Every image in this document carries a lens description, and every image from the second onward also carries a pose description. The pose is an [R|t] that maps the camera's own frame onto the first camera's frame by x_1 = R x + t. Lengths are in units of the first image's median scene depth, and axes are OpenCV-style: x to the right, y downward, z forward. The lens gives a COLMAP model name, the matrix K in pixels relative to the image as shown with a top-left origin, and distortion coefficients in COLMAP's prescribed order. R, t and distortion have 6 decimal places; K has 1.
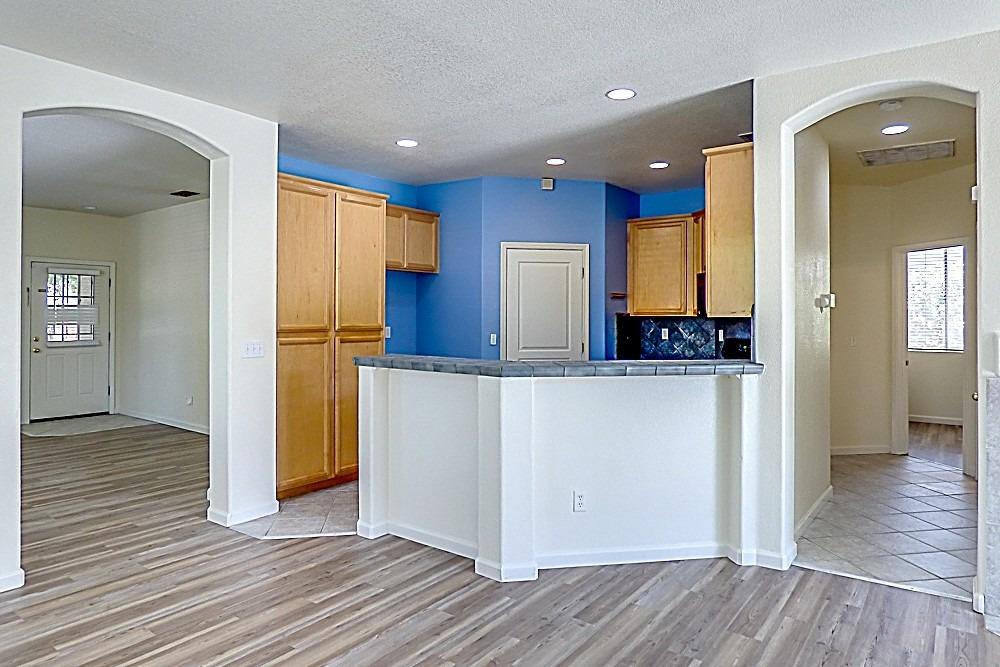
lens RADIAL K [[631.4, 0, 498.9], [0, 631.4, 299.6], [0, 0, 1]] dist [-0.023002, 0.002121]
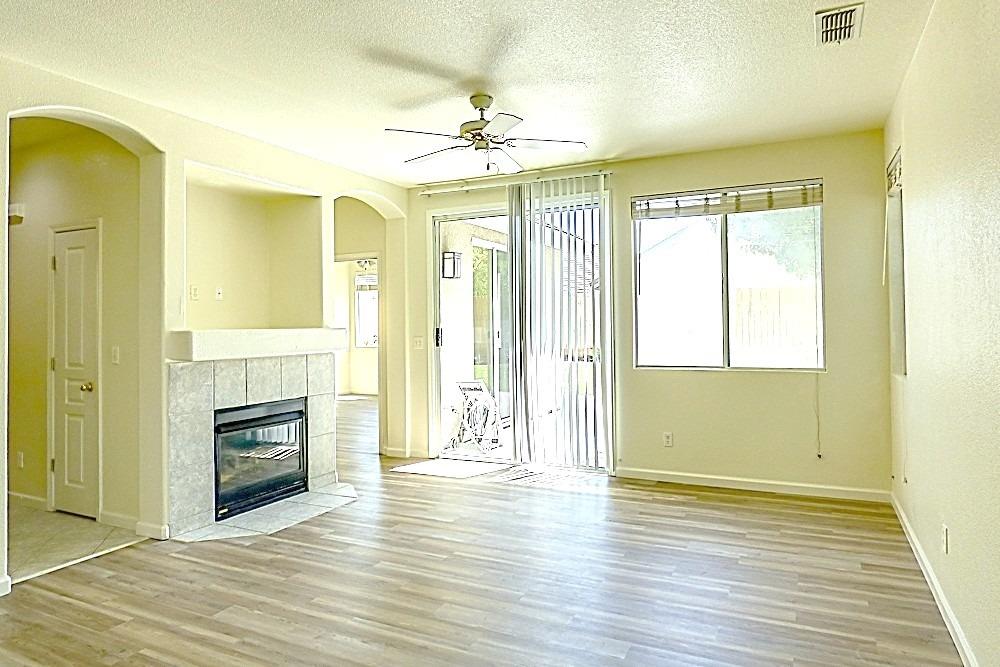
lens RADIAL K [[631.4, 0, 503.1], [0, 631.4, 327.2], [0, 0, 1]] dist [-0.023002, 0.002121]
pose [[-0.172011, -0.005606, 0.985079, -0.688661], [-0.008482, 0.999955, 0.004209, 0.032139], [-0.985058, -0.007632, -0.172051, 0.519691]]
